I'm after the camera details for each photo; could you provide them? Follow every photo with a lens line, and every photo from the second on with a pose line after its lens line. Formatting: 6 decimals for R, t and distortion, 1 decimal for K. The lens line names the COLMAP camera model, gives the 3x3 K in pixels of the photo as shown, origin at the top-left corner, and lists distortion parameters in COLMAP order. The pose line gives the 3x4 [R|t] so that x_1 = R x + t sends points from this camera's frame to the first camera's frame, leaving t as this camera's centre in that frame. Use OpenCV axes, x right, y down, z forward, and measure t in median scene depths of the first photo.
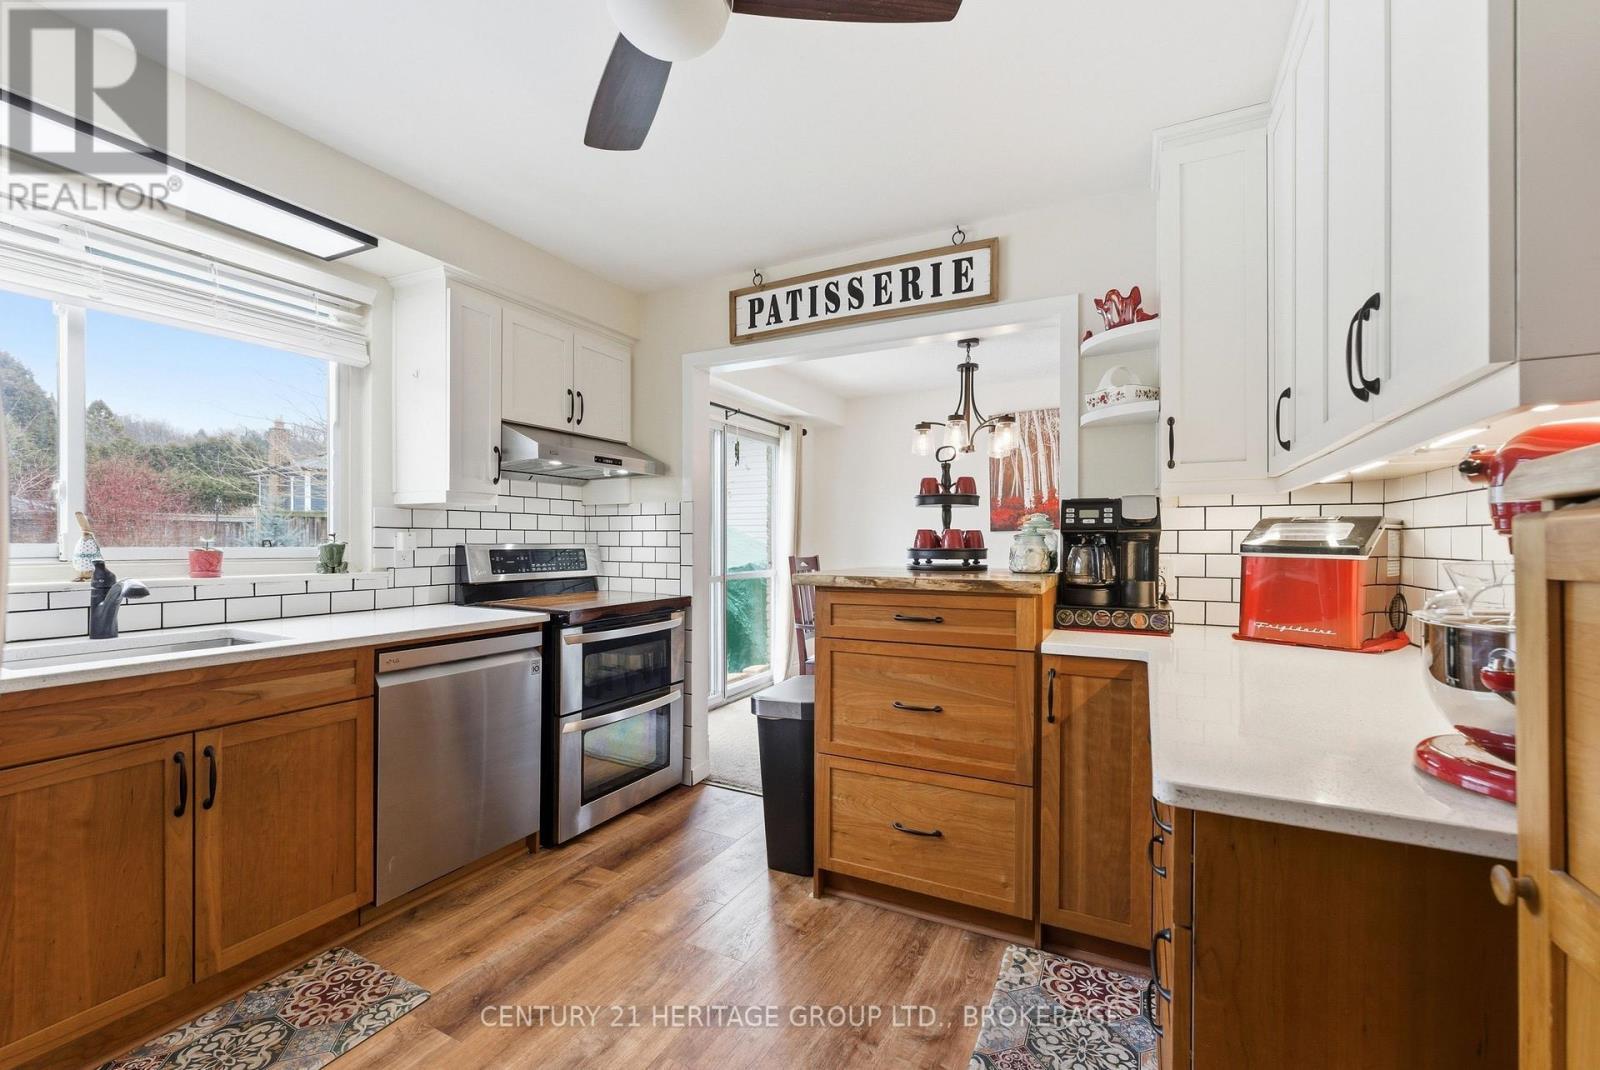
lens RADIAL K [[662.0, 0, 799.3], [0, 662.0, 541.4], [0, 0, 1]] dist [0.001227, 0.000252]
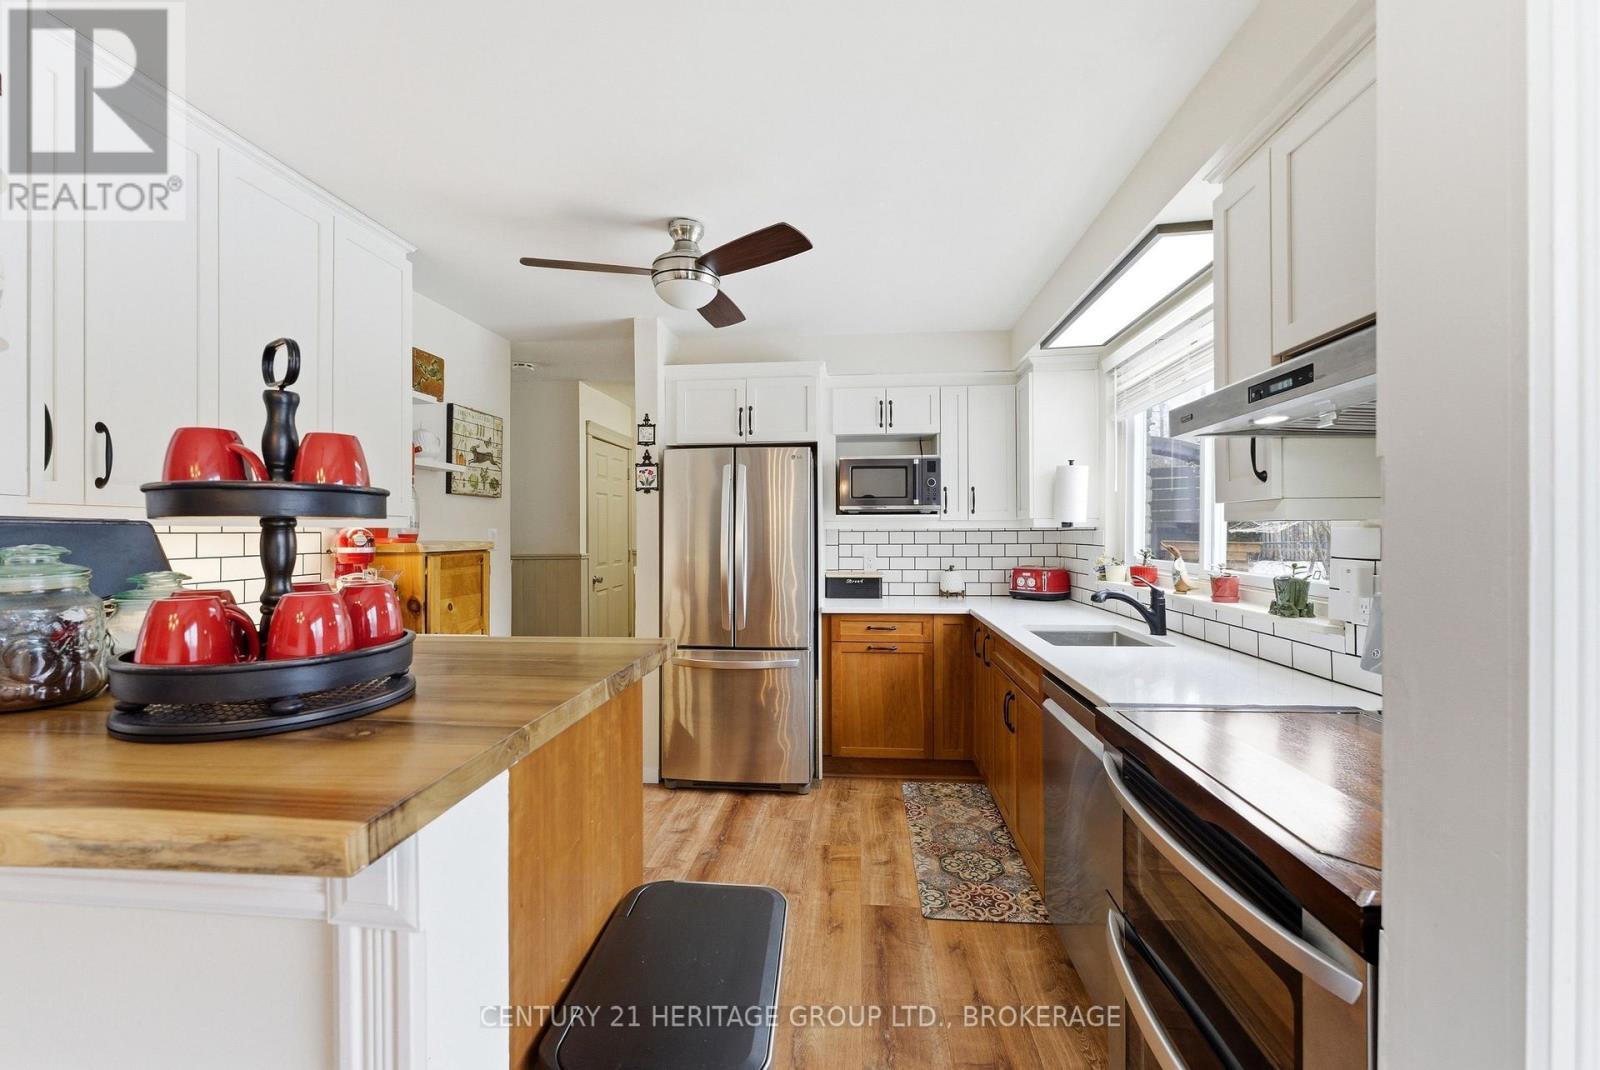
lens RADIAL K [[655.1, 0, 804.2], [0, 655.1, 539.7], [0, 0, 1]] dist [-0.002862, 0.000281]
pose [[-0.925214, 0.001554, -0.379442, 0.093326], [-0.001617, 0.999966, 0.008038, -0.039877], [0.379442, 0.008050, -0.925181, 1.339902]]
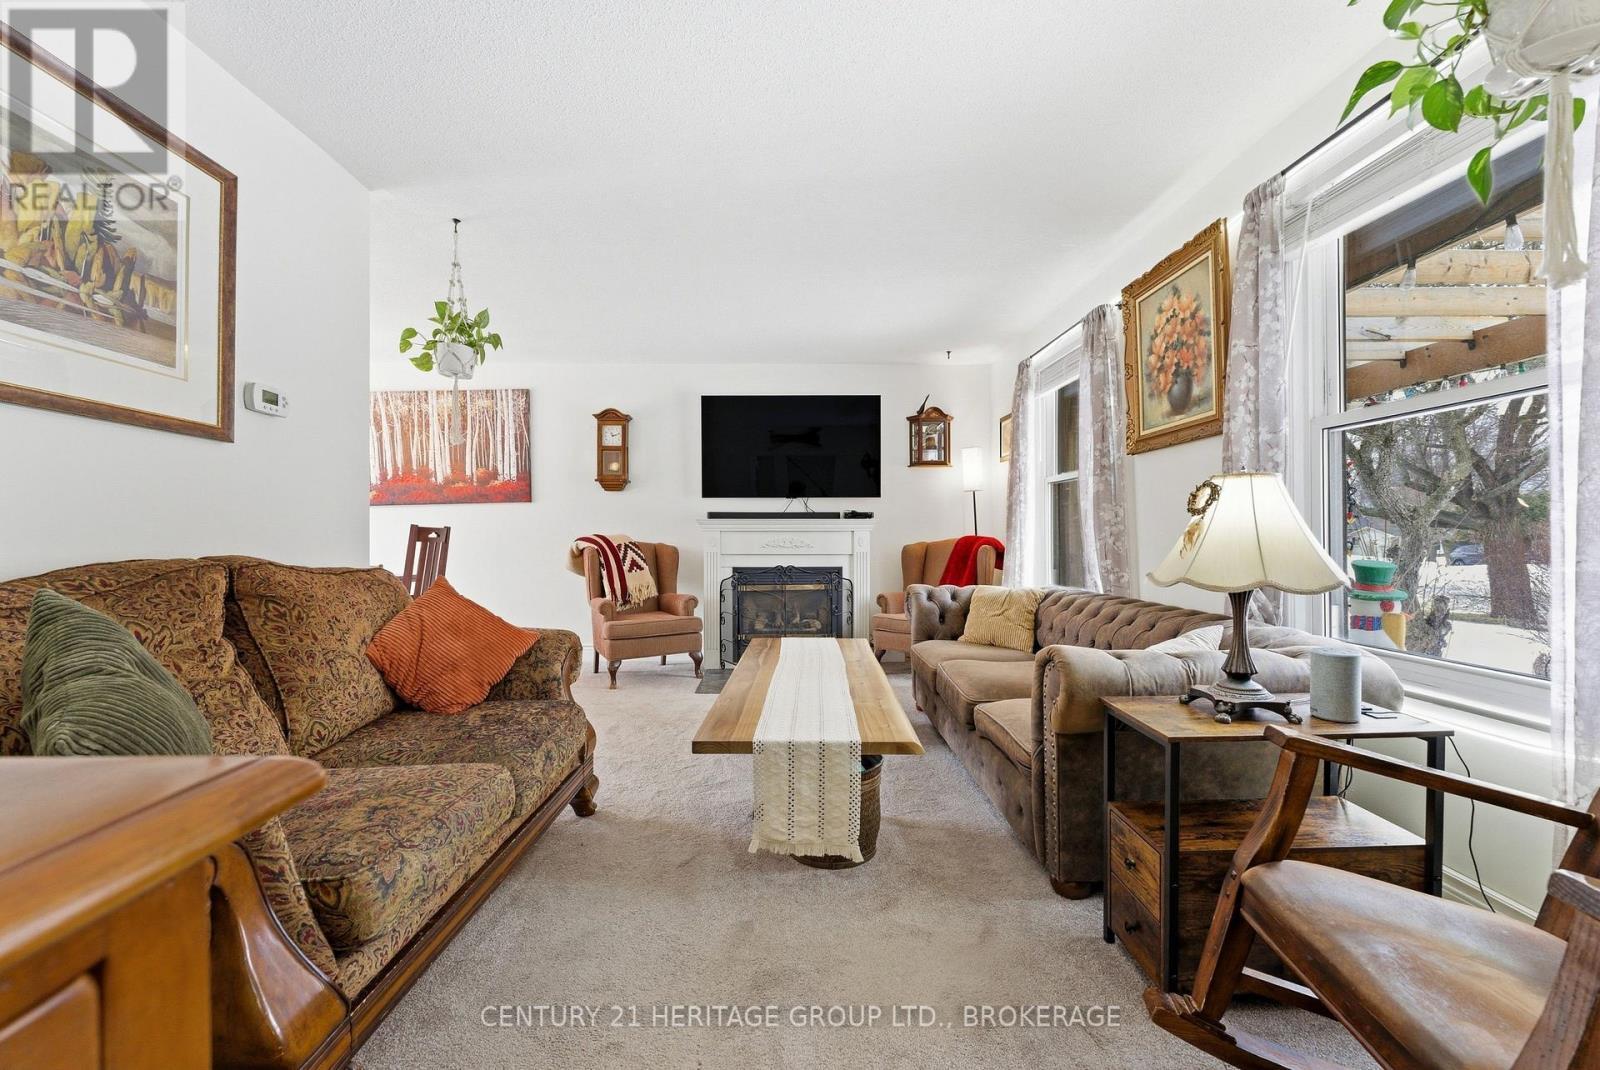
lens RADIAL K [[655.1, 0, 801.1], [0, 655.1, 537.9], [0, 0, 1]] dist [-0.002862, 0.000281]
pose [[0.875106, -0.007858, 0.483867, 0.819553], [0.007755, 0.999967, 0.002214, 0.069742], [-0.483868, 0.001814, 0.875139, -0.436771]]
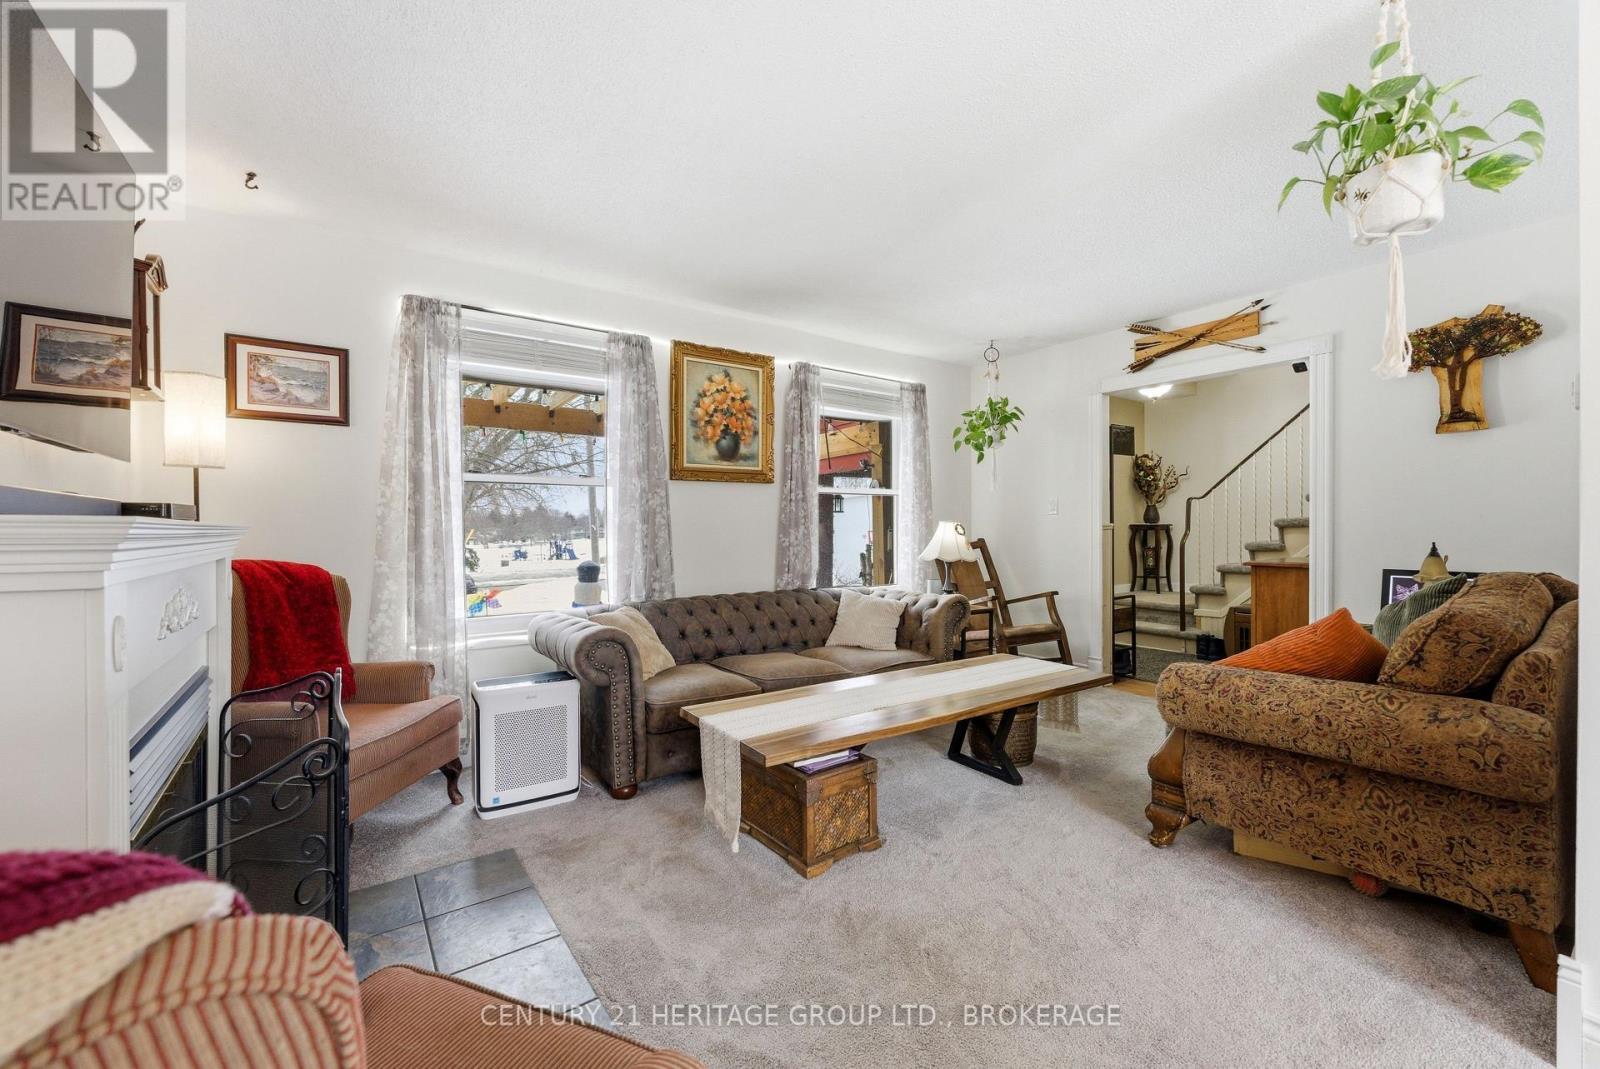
lens RADIAL K [[655.1, 0, 802.9], [0, 655.1, 527.8], [0, 0, 1]] dist [-0.002862, 0.000281]
pose [[-0.893907, 0.001879, 0.448249, 1.028614], [0.004651, 0.999976, 0.005083, 0.024609], [-0.448229, 0.006628, -0.893894, 1.451846]]
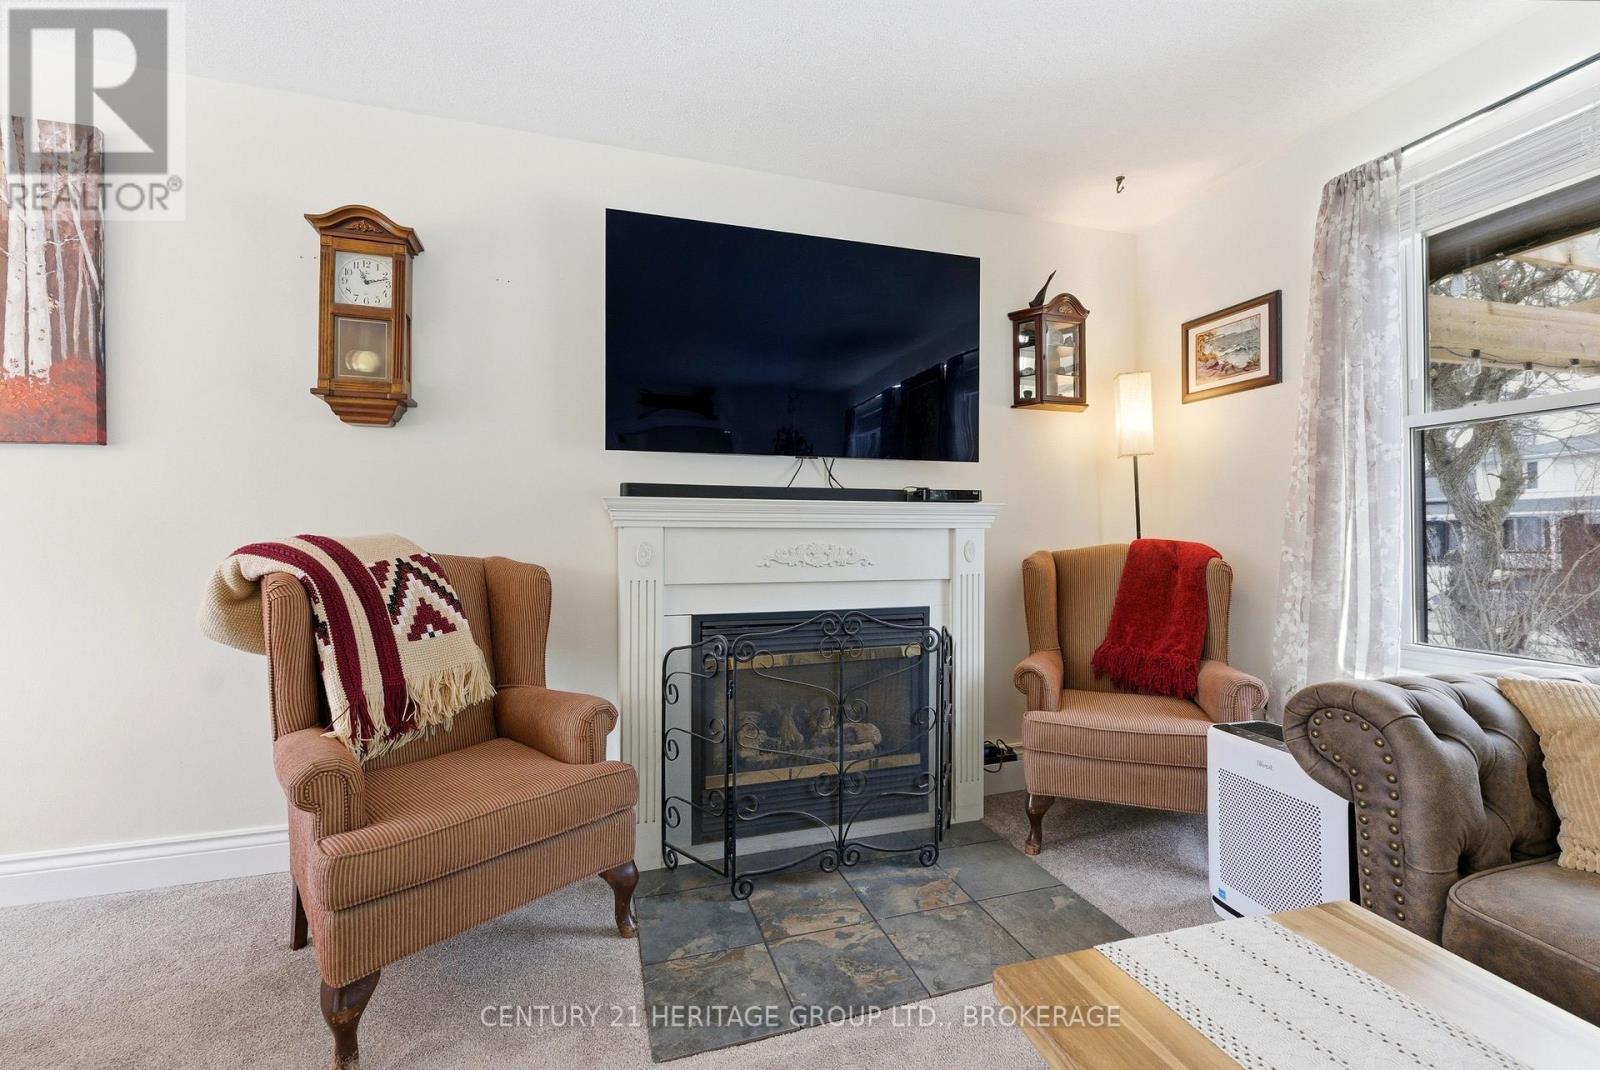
lens RADIAL K [[655.1, 0, 799.1], [0, 655.1, 529.7], [0, 0, 1]] dist [-0.002862, 0.000281]
pose [[0.704354, 0.001995, 0.709846, 1.091260], [0.006274, 0.999939, -0.009036, 0.062632], [-0.709821, 0.010818, 0.704299, 0.656878]]
